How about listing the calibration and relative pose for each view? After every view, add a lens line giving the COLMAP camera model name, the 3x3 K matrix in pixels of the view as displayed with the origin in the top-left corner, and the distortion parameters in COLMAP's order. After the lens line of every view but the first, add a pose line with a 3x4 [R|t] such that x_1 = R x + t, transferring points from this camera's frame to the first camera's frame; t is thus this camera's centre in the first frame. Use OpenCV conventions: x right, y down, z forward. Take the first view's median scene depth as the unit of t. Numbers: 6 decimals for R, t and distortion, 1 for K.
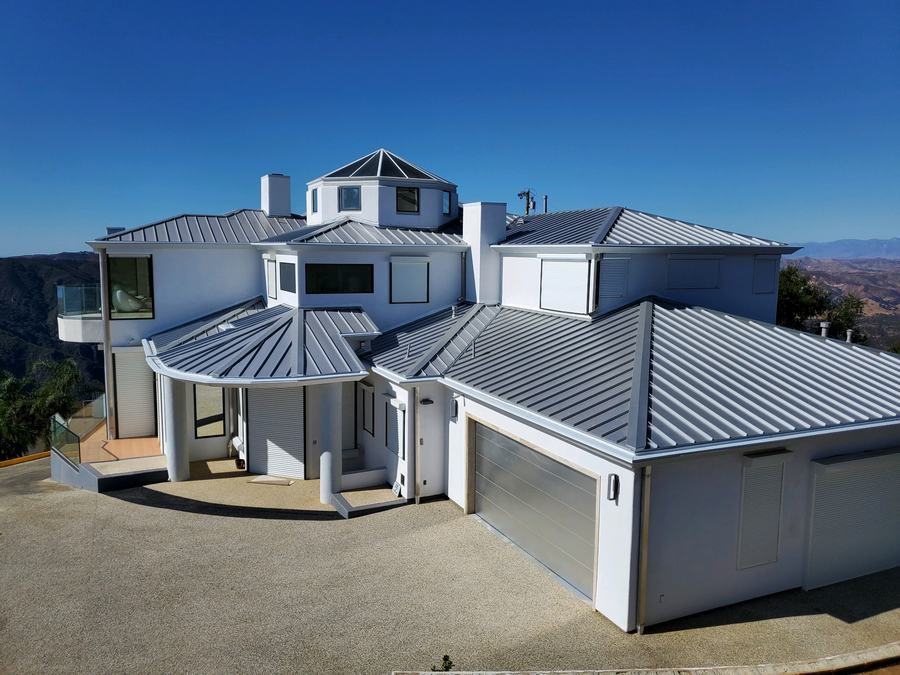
lens RADIAL K [[682.4, 0, 435.5], [0, 682.4, 343.9], [0, 0, 1]] dist [0.022916, -0.004381]
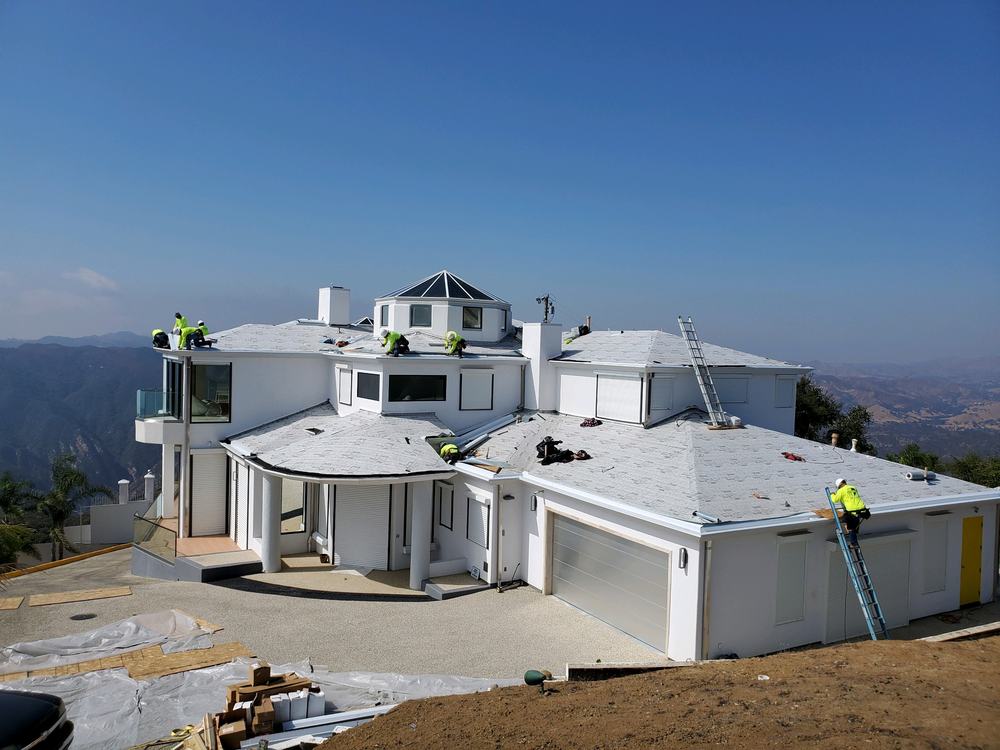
lens RADIAL K [[758.2, 0, 483.9], [0, 758.2, 382.1], [0, 0, 1]] dist [0.022916, -0.004381]
pose [[0.996527, 0.015405, 0.081838, -0.139089], [-0.008093, 0.996004, -0.088944, 0.003387], [-0.082882, 0.087973, 0.992669, -0.251654]]
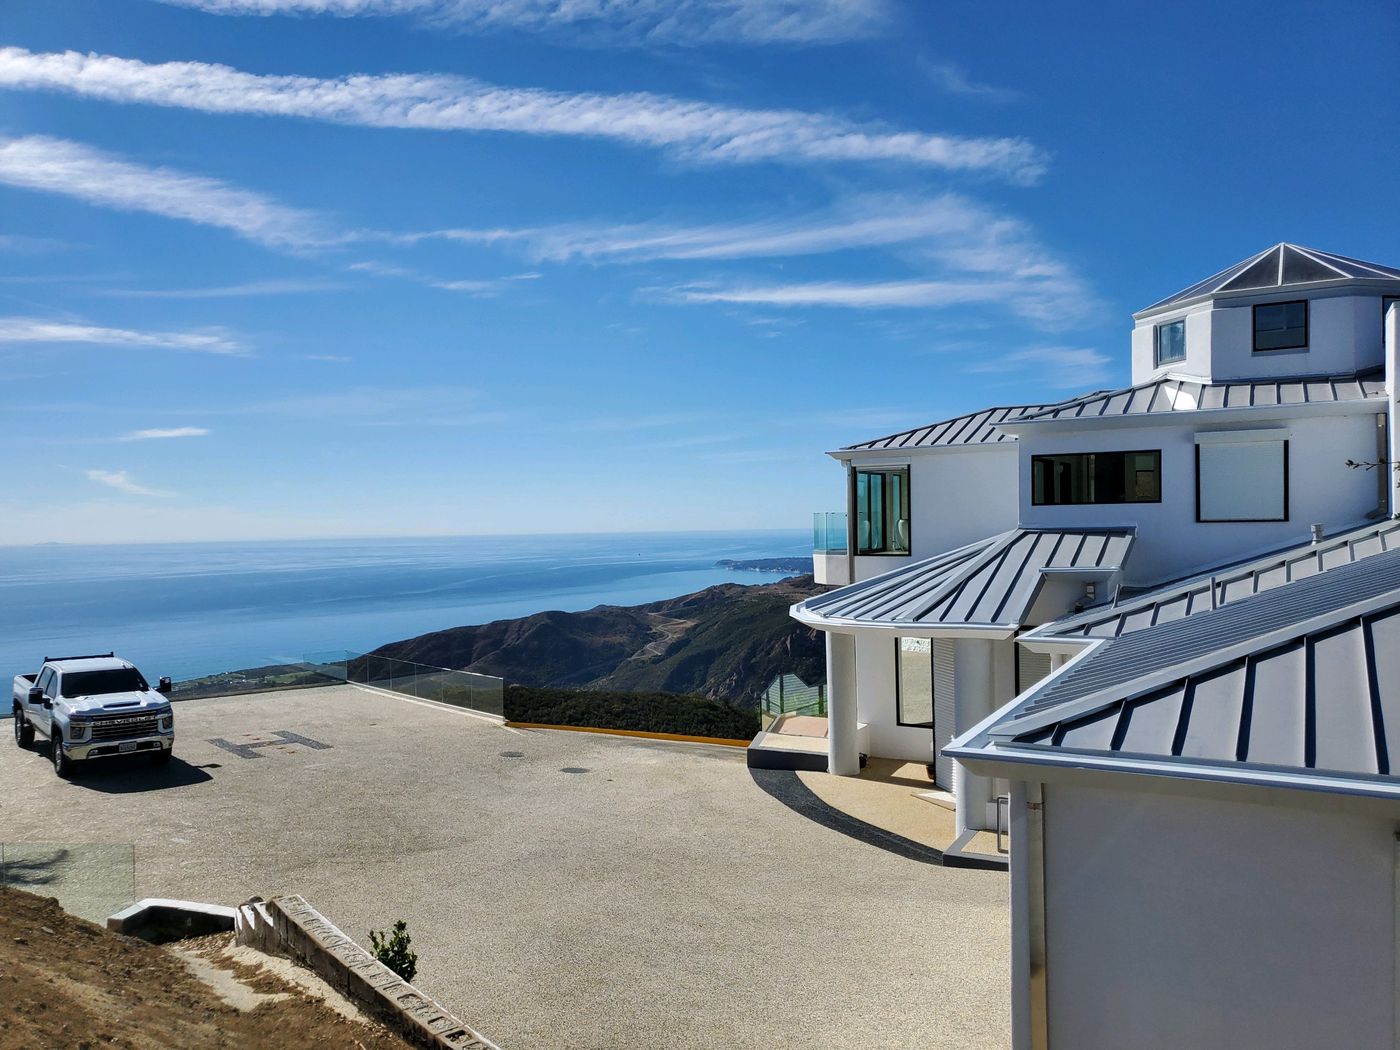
lens RADIAL K [[1061.5, 0, 677.4], [0, 1061.5, 535.0], [0, 0, 1]] dist [0.022916, -0.004381]
pose [[0.584567, -0.009762, -0.811287, 0.403533], [-0.079560, 0.994419, -0.069292, 0.044605], [0.807436, 0.105052, 0.580527, 0.208791]]
